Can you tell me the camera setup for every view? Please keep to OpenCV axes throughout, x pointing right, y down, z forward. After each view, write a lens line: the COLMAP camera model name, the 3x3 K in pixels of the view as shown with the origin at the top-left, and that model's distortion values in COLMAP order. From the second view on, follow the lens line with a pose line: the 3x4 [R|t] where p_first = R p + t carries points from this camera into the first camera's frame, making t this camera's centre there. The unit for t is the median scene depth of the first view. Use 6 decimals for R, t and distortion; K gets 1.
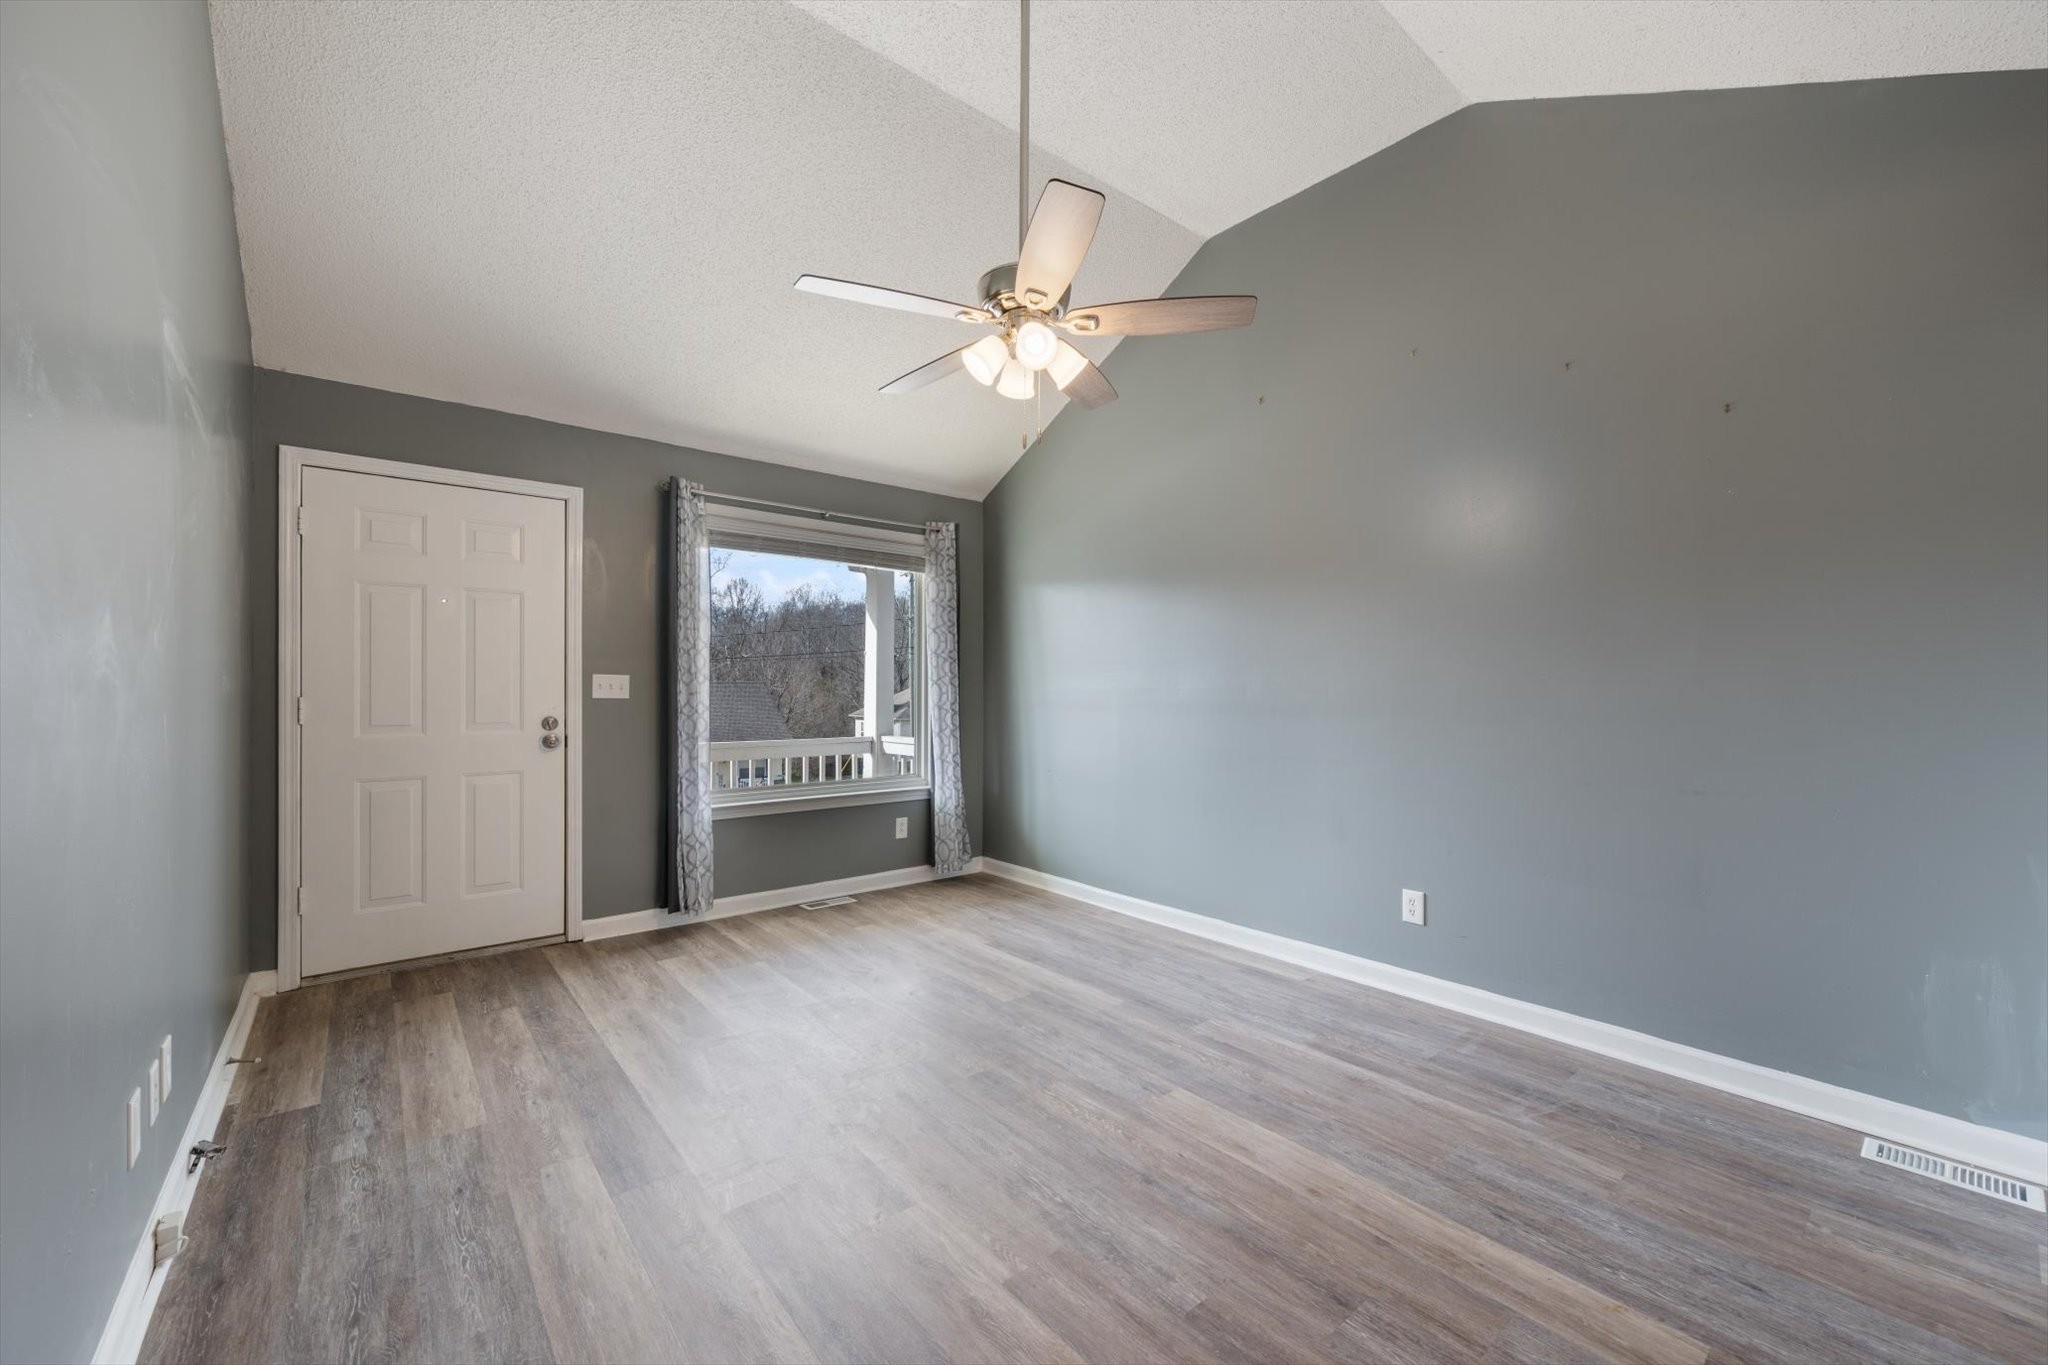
lens RADIAL K [[806.5, 0, 1032.7], [0, 806.5, 690.7], [0, 0, 1]] dist [-0.001391, 0.000069]
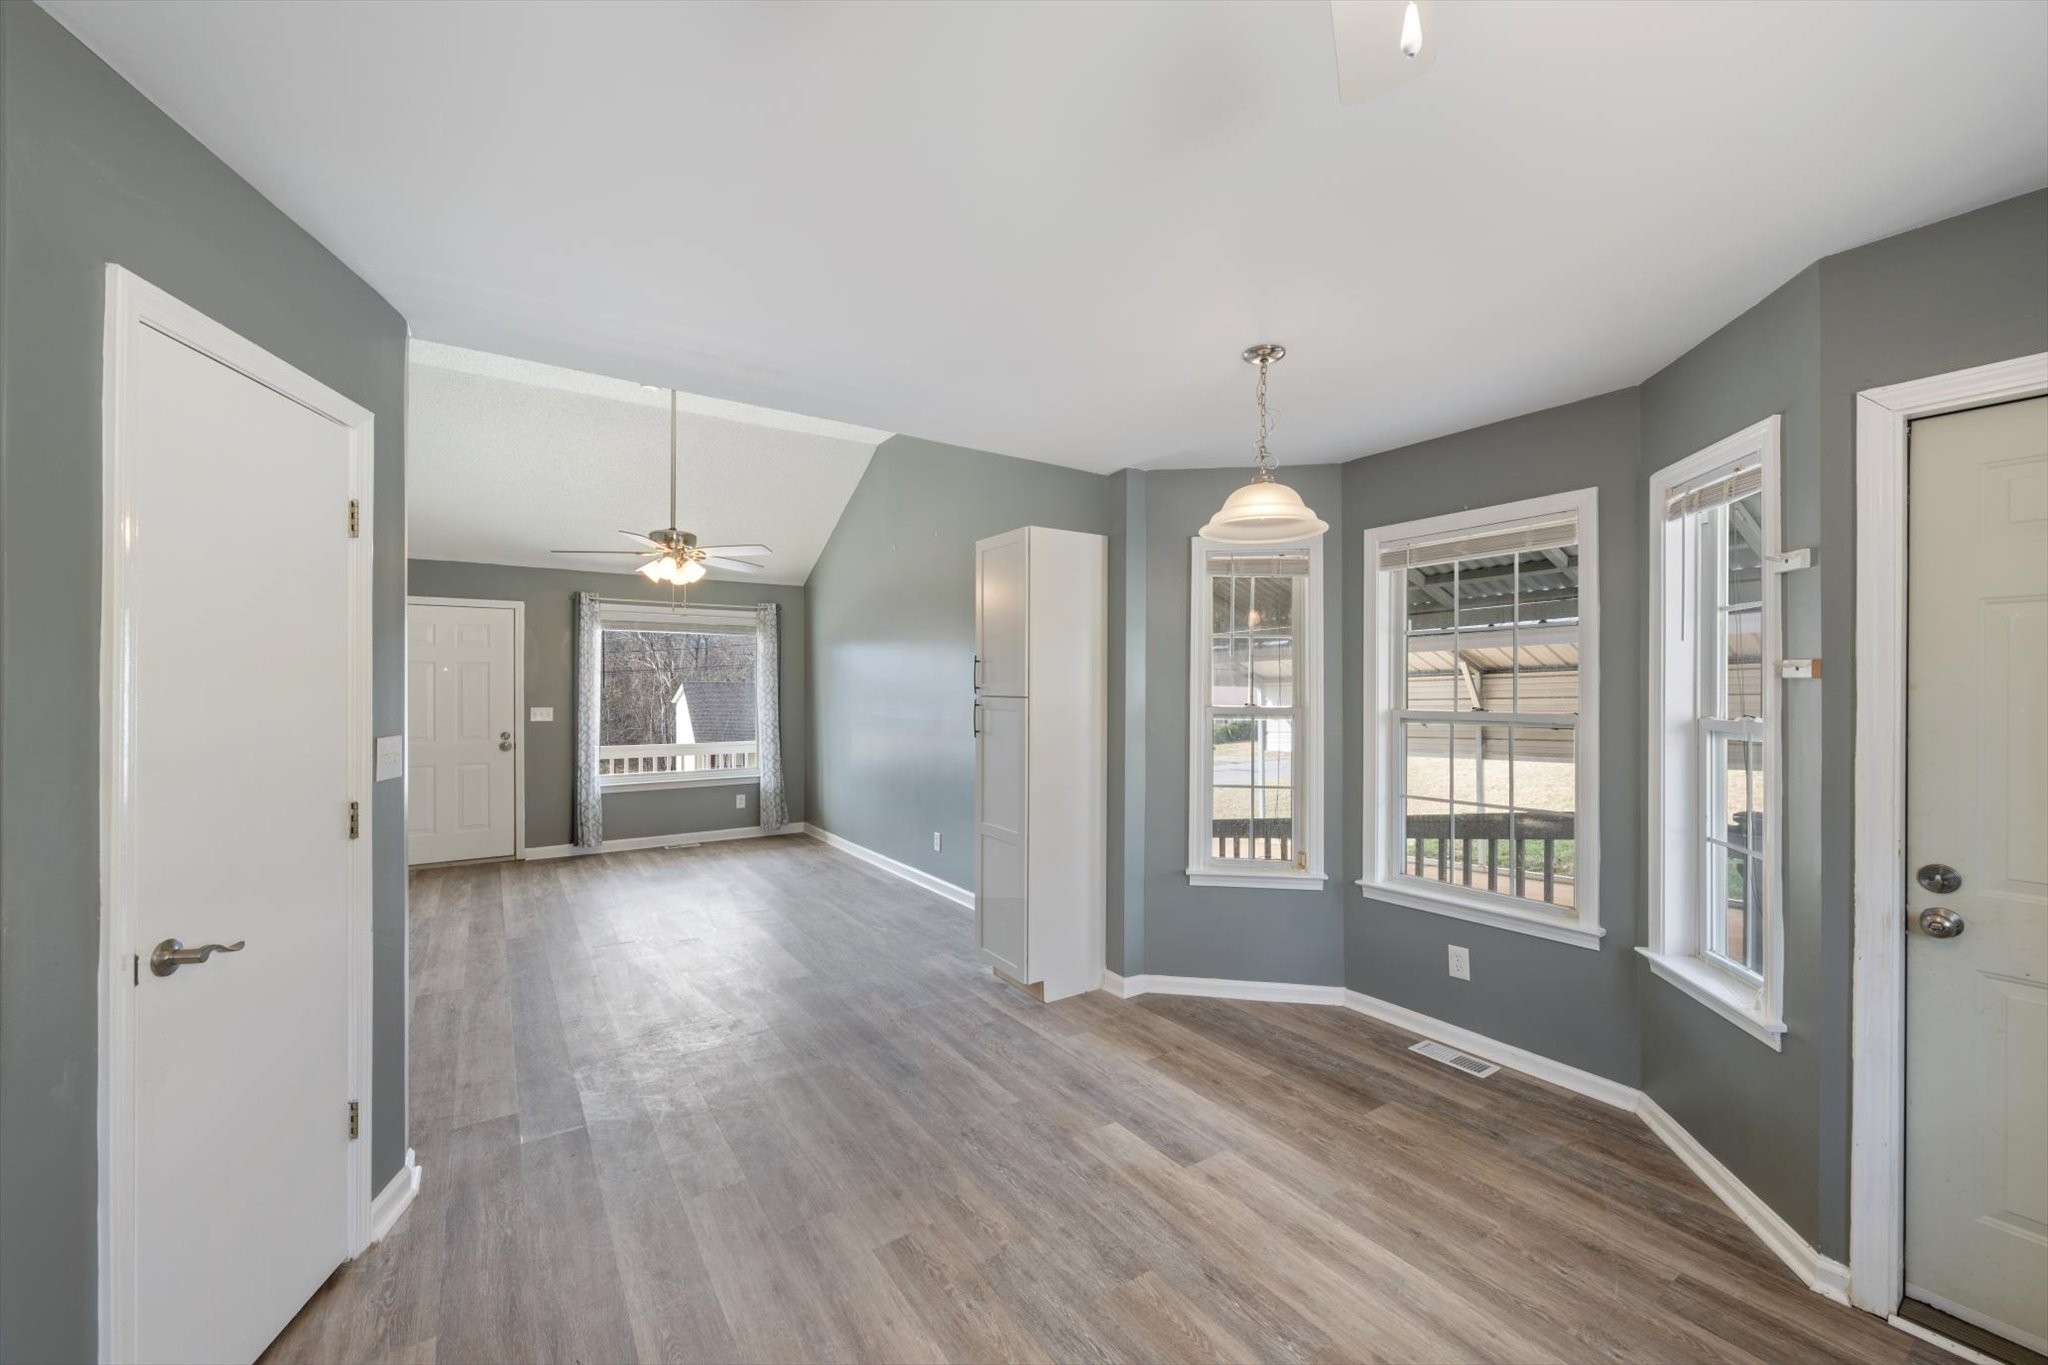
lens RADIAL K [[812.1, 0, 1036.5], [0, 812.1, 691.1], [0, 0, 1]] dist [-0.002423, -0.000156]
pose [[0.995303, -0.001353, -0.096796, 0.727866], [0.001889, 0.999983, 0.005441, -0.065285], [0.096787, -0.005598, 0.995289, -0.653147]]
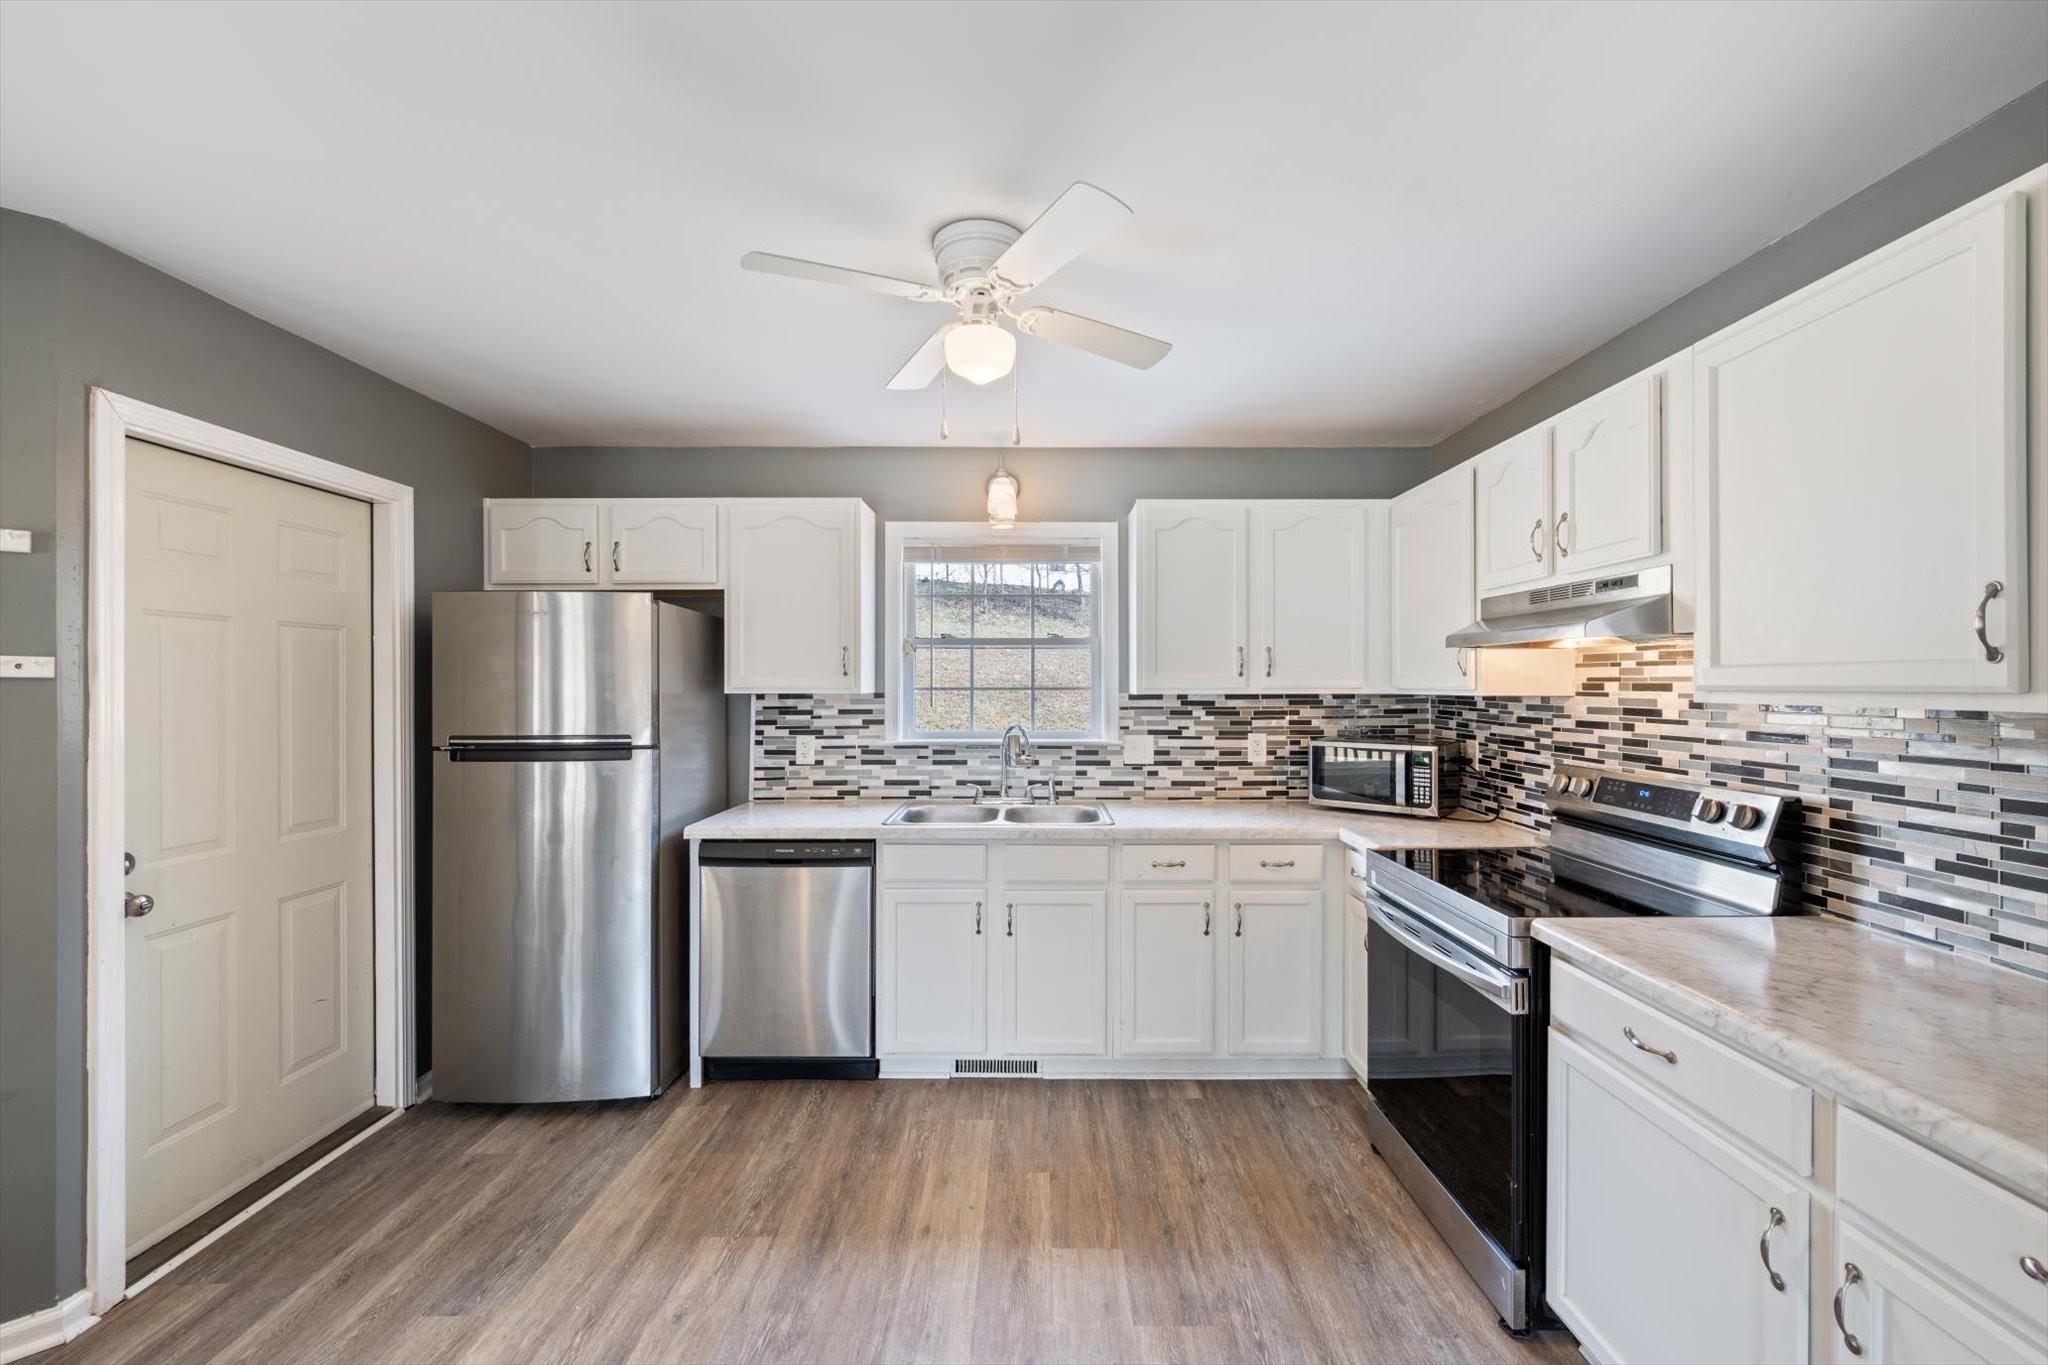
lens RADIAL K [[812.1, 0, 1036.5], [0, 812.1, 691.1], [0, 0, 1]] dist [-0.002423, -0.000156]
pose [[-0.768762, -0.006473, 0.639502, 0.431911], [-0.001127, 0.999961, 0.008767, -0.066956], [-0.639533, 0.006019, -0.768740, -0.098034]]
